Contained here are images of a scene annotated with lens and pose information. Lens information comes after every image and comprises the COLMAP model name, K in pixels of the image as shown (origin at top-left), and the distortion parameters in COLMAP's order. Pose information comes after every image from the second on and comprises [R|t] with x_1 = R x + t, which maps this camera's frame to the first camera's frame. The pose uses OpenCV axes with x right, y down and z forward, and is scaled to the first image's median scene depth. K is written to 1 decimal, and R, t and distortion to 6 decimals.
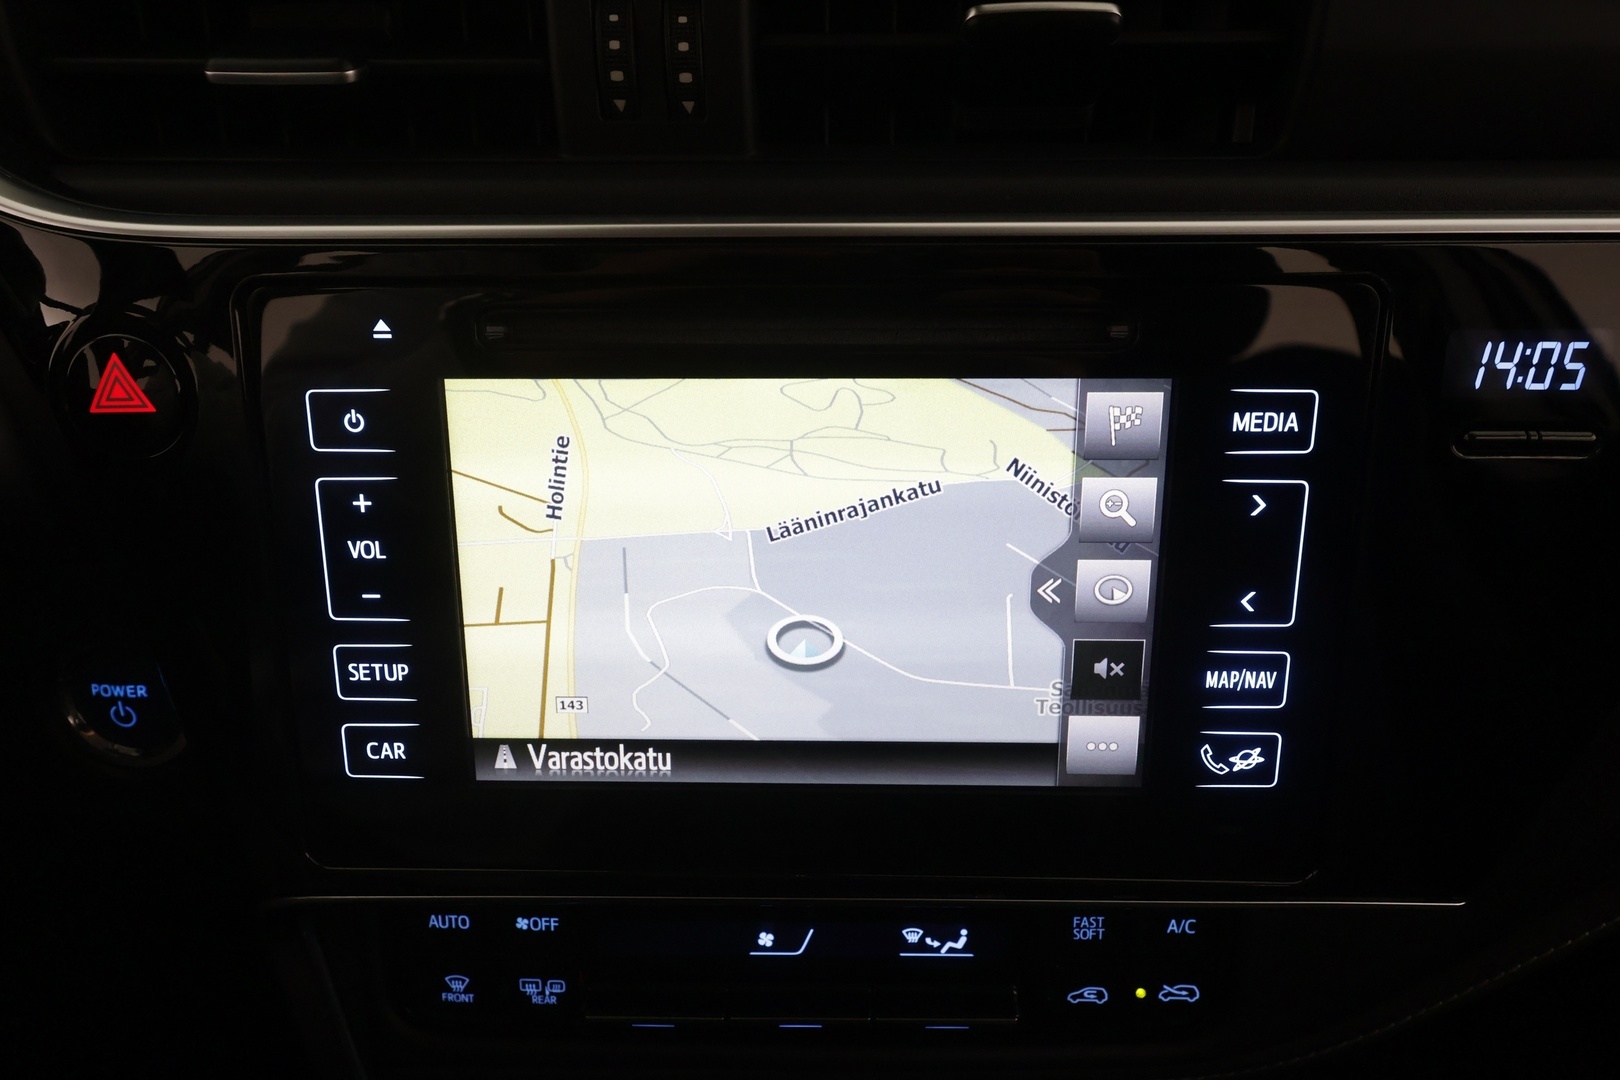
lens RADIAL K [[965.5, 0, 809.0], [0, 965.5, 547.1], [0, 0, 1]] dist [0.001131, 0.001232]
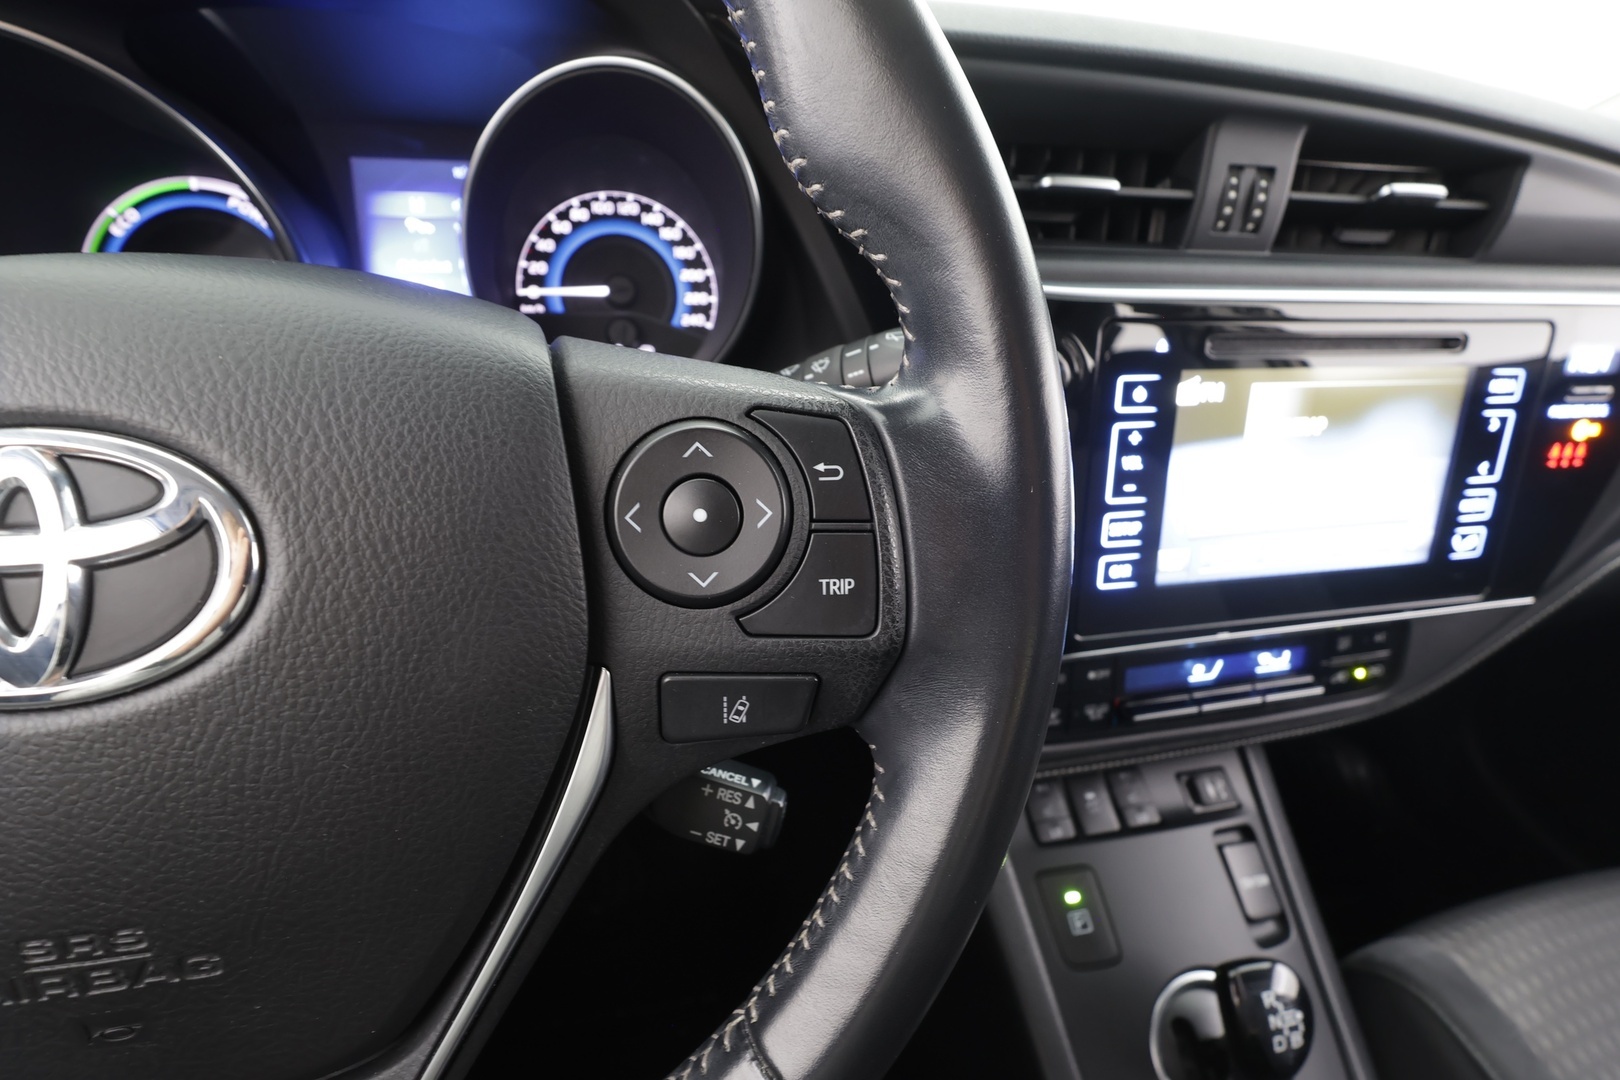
lens RADIAL K [[753.7, 0, 810.0], [0, 753.7, 540.0], [0, 0, 1]] dist [-0.004074, 0.000366]
pose [[0.964942, -0.069990, 0.252959, -1.387642], [0.054795, 0.996272, 0.066629, 0.019239], [-0.256680, -0.050432, 0.965180, -0.254000]]
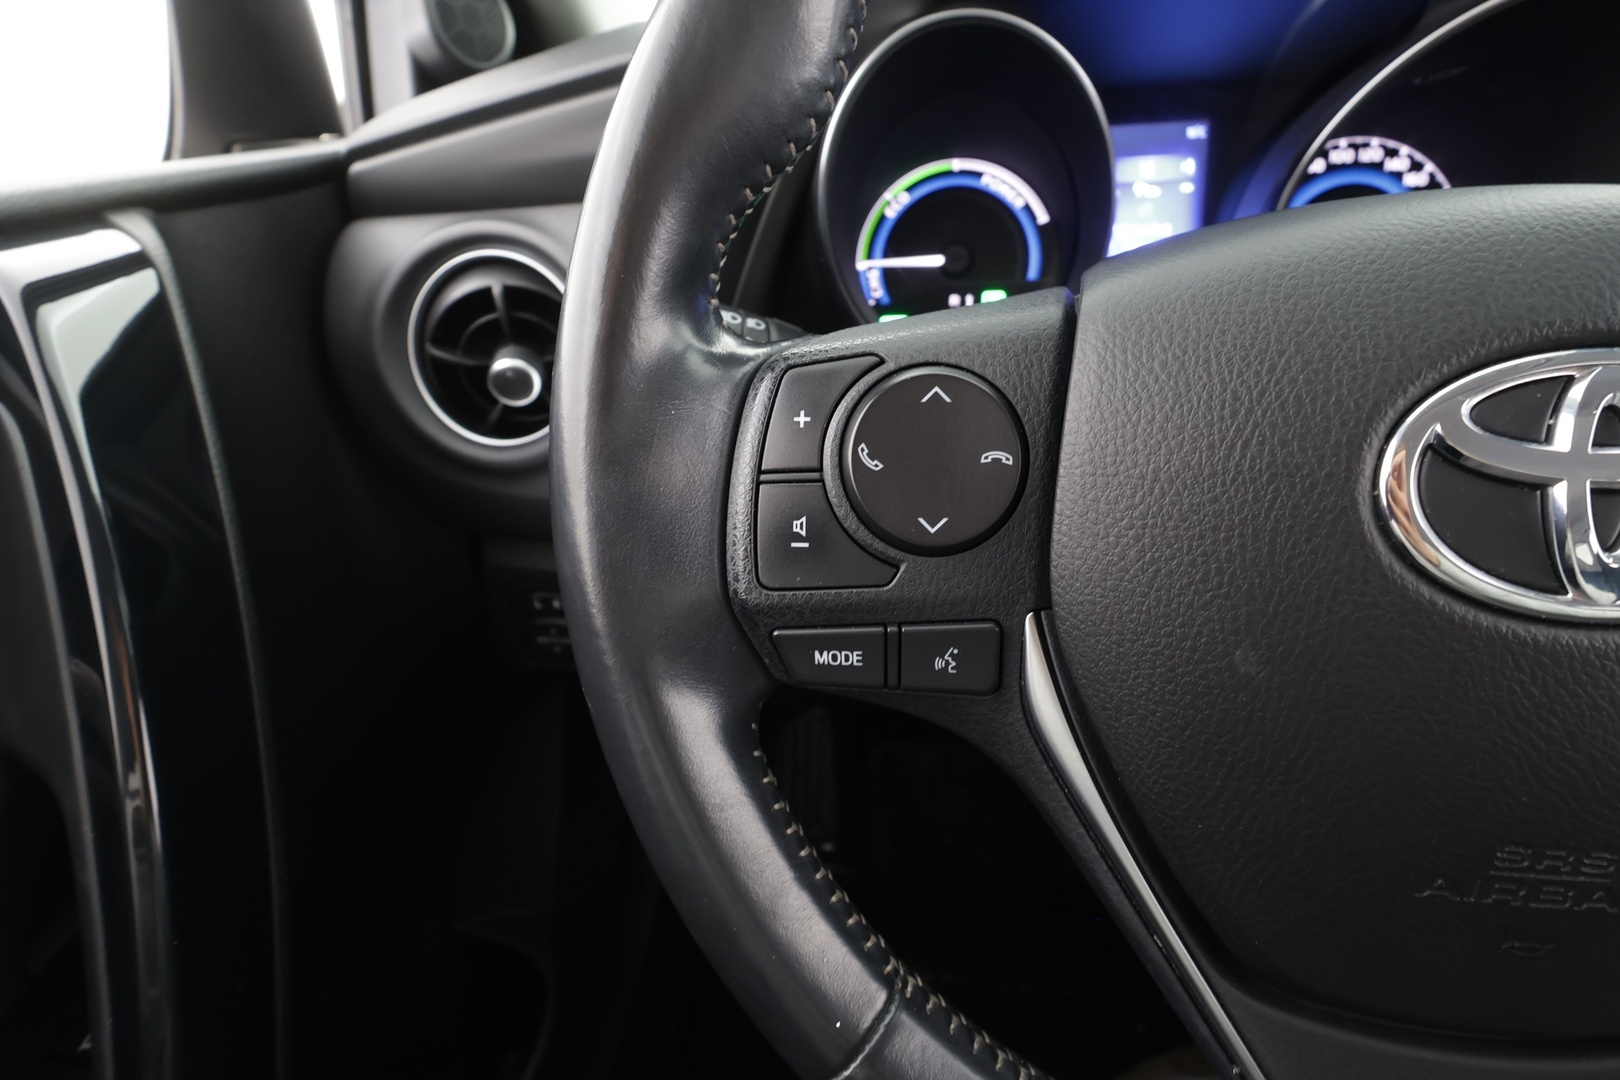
lens RADIAL K [[755.3, 0, 837.9], [0, 755.3, 541.1], [0, 0, 1]] dist [-0.001323, -0.000047]
pose [[0.998293, -0.013880, -0.056736, -2.311335], [0.018398, 0.996633, 0.079900, 0.026575], [0.055436, -0.080807, 0.995187, -0.180364]]
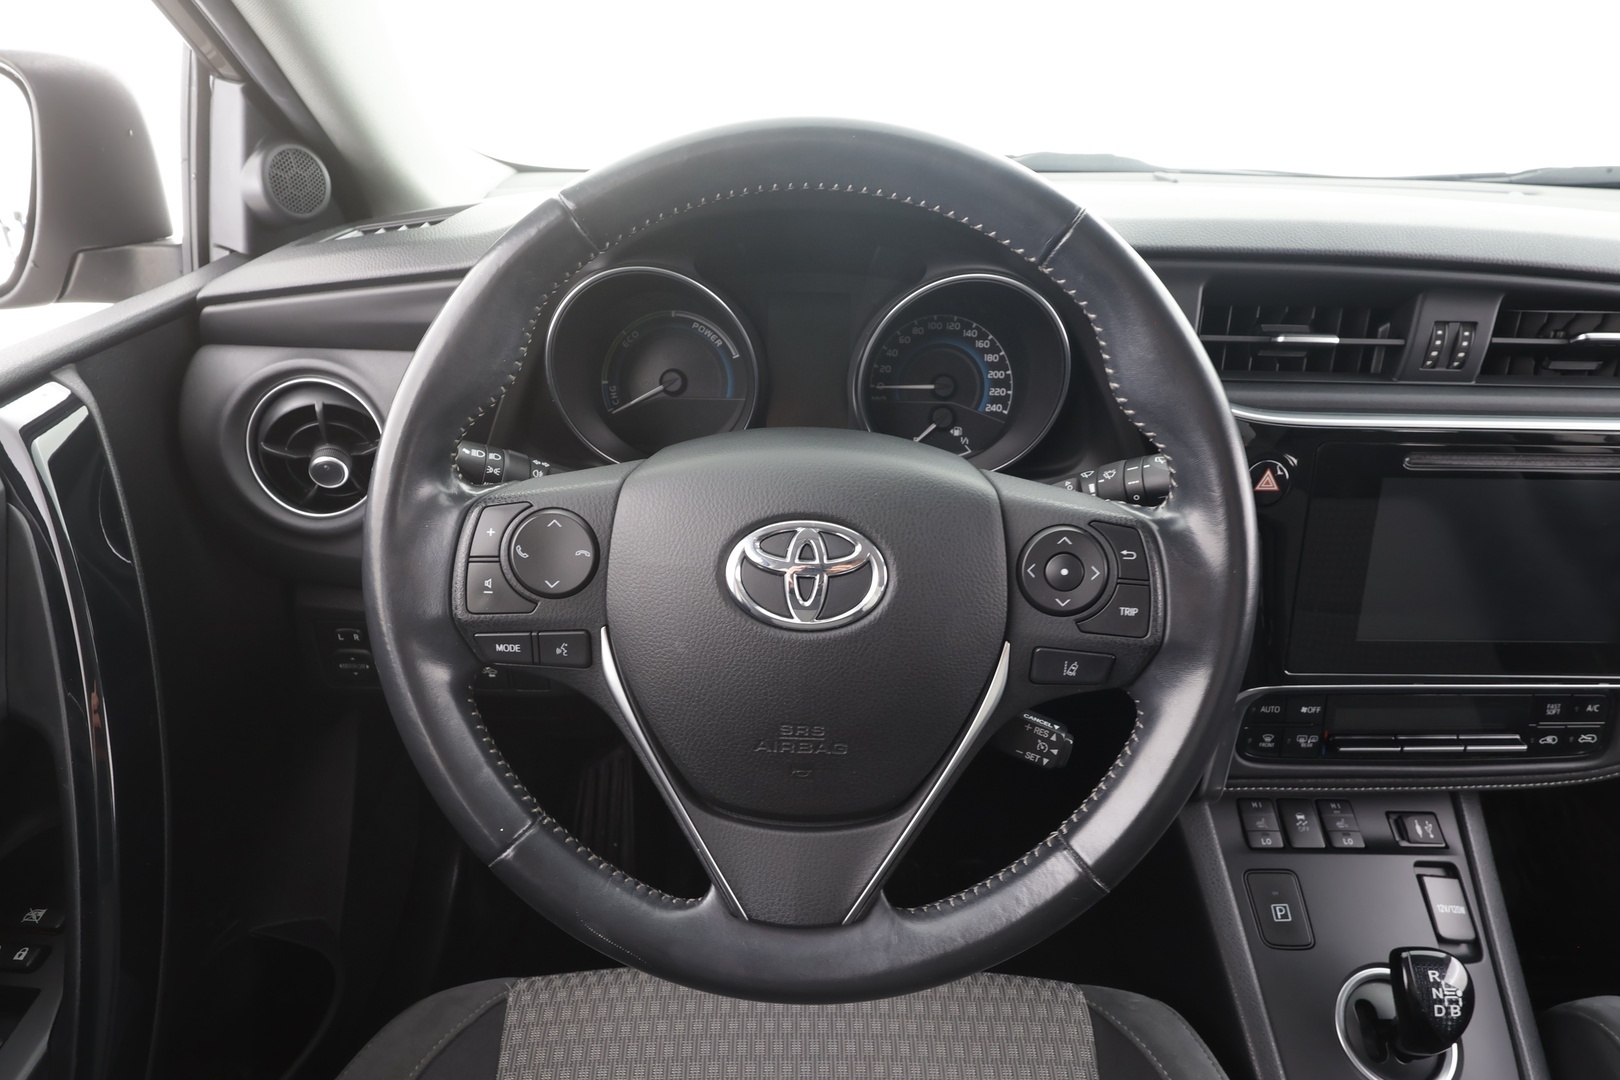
lens RADIAL K [[941.9, 0, 809.4], [0, 941.9, 545.8], [0, 0, 1]] dist [0.002817, 0.000037]
pose [[0.998388, 0.004405, 0.056588, -1.882716], [-0.006786, 0.999097, 0.041947, -0.081872], [-0.056352, -0.042263, 0.997516, -1.300867]]
